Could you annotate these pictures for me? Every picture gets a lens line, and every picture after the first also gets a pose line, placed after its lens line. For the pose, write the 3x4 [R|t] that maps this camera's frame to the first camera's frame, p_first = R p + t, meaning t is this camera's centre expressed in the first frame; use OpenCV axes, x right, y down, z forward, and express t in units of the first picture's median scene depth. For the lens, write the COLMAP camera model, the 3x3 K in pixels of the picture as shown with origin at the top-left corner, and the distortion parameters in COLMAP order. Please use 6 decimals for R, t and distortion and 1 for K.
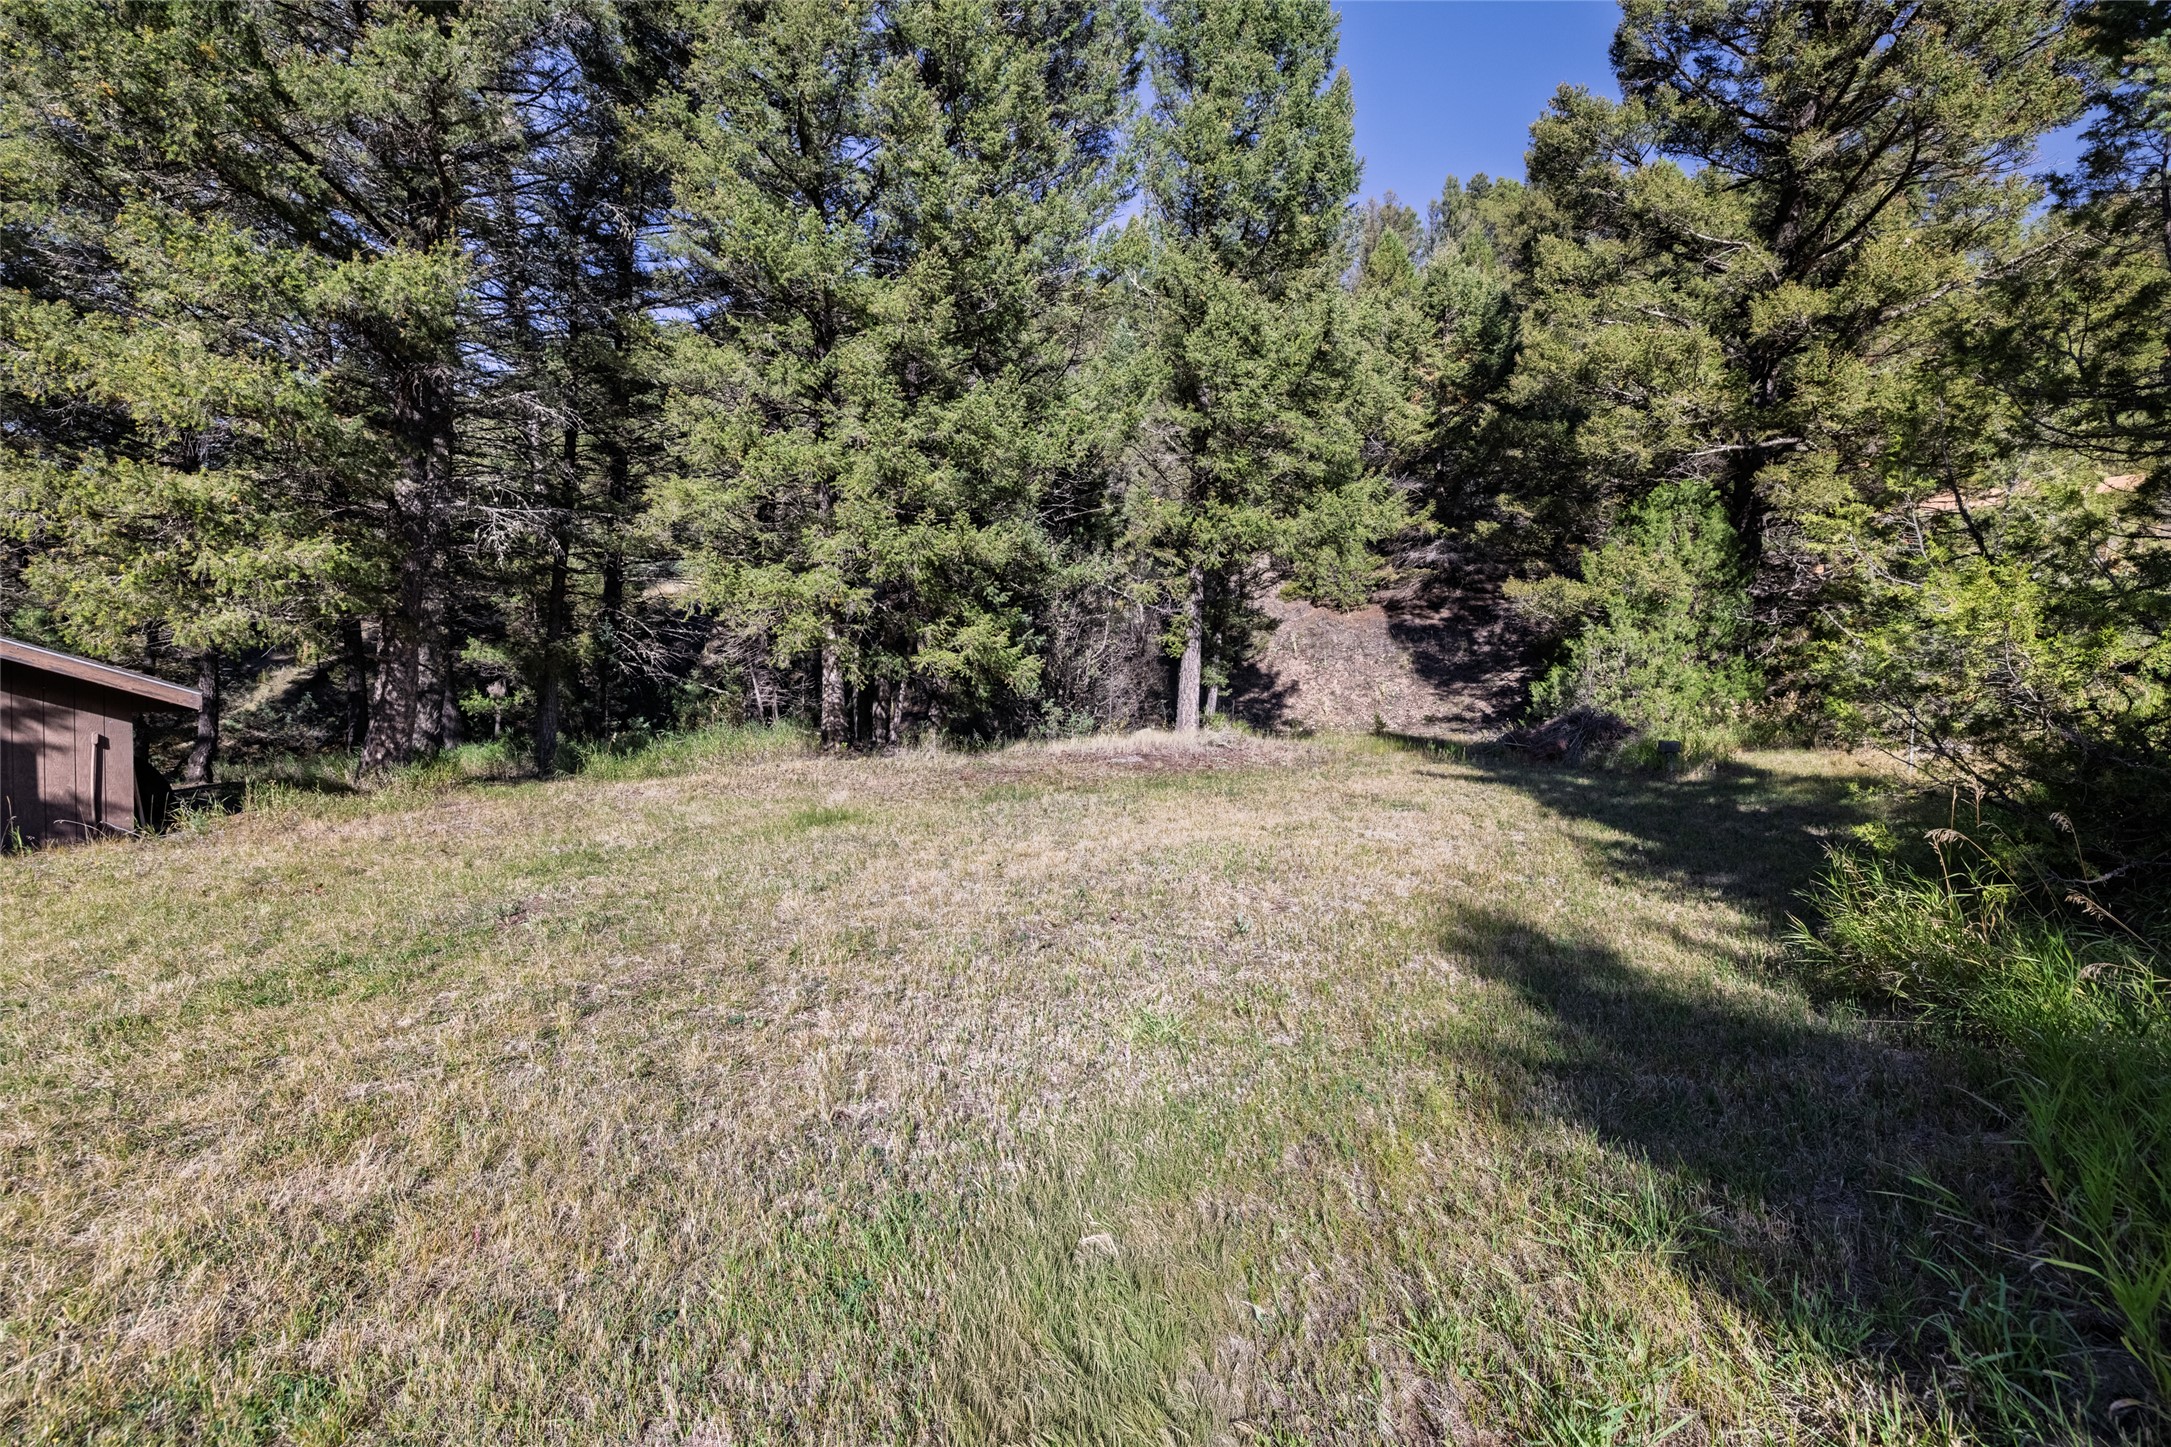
lens RADIAL K [[910.5, 0, 1085.0], [0, 910.5, 715.6], [0, 0, 1]] dist [0.000647, 0.000326]
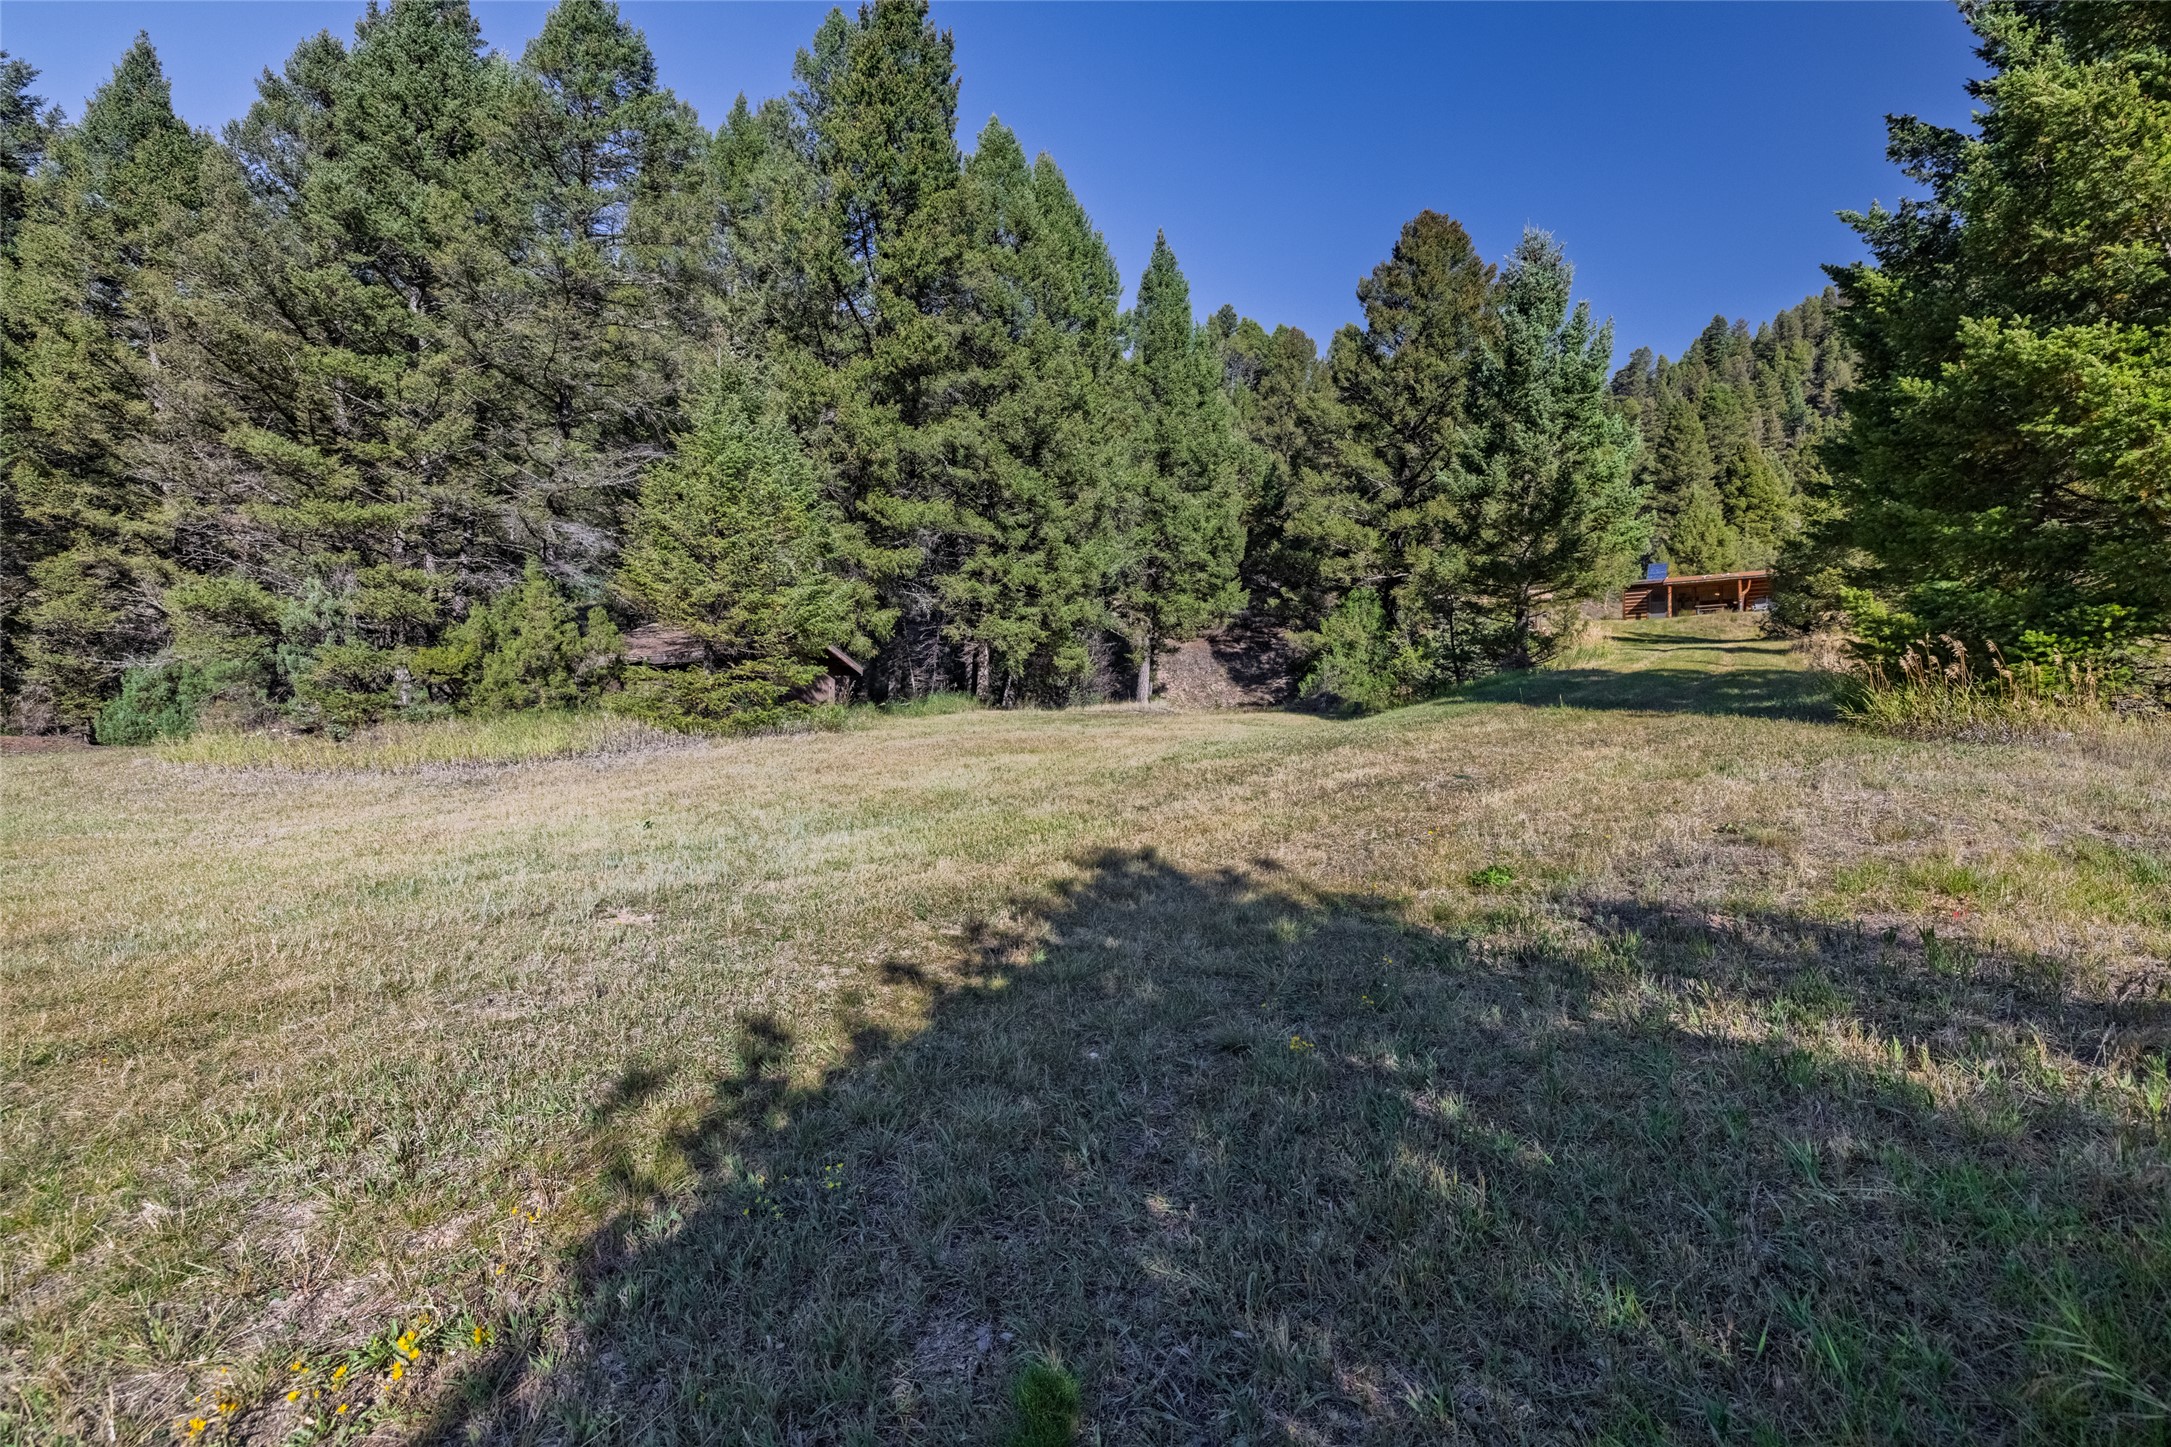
lens RADIAL K [[910.5, 0, 1085.0], [0, 910.5, 715.6], [0, 0, 1]] dist [0.000647, 0.000326]
pose [[0.962253, 0.008041, 0.272036, -0.537913], [-0.002786, 0.999802, -0.019699, 0.082554], [-0.272141, 0.018197, 0.962085, -0.853060]]
